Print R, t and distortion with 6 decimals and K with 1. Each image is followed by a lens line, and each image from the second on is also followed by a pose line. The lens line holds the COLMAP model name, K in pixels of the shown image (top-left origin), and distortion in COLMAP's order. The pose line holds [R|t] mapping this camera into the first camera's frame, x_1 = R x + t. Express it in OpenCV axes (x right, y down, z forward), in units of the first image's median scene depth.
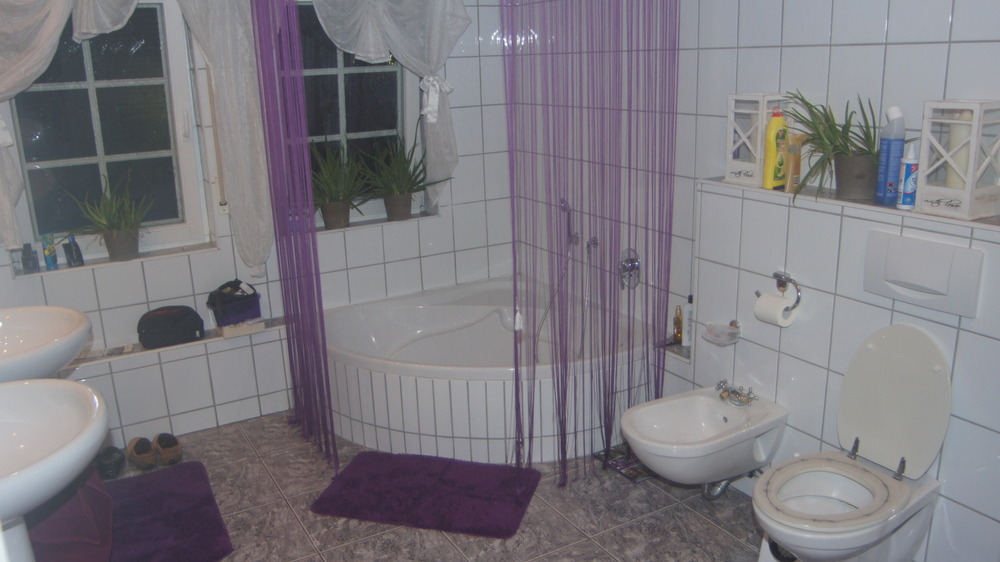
lens RADIAL K [[799.6, 0, 500.0], [0, 799.6, 281.0], [0, 0, 1]] dist [-0.004020, -0.001806]
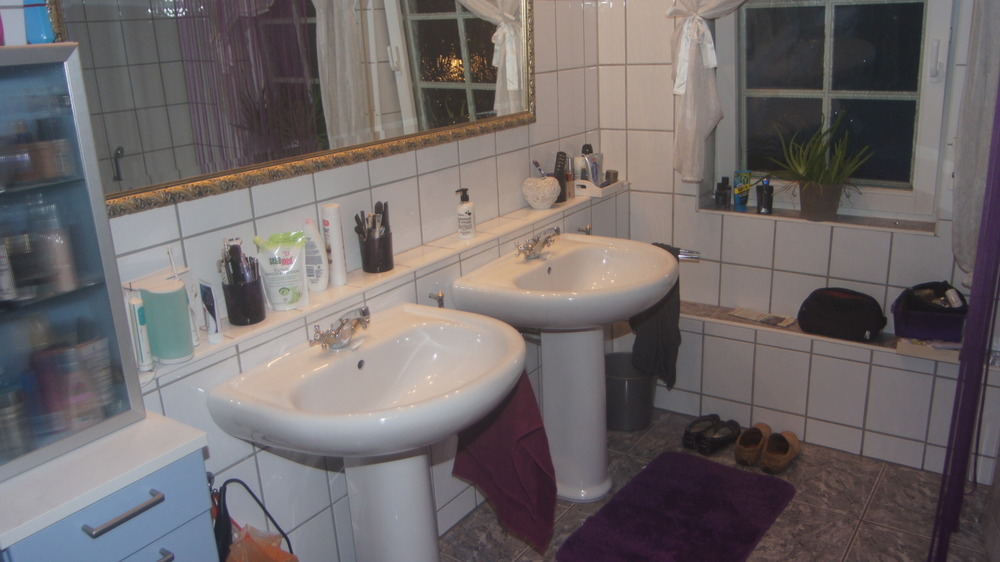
lens RADIAL K [[821.6, 0, 500.0], [0, 821.6, 281.0], [0, 0, 1]] dist [-0.084811, 0.005298]
pose [[0.421293, 0.297195, -0.856847, 0.122789], [-0.219820, 0.950073, 0.221449, -0.077965], [0.879881, 0.095058, 0.465588, 0.330328]]
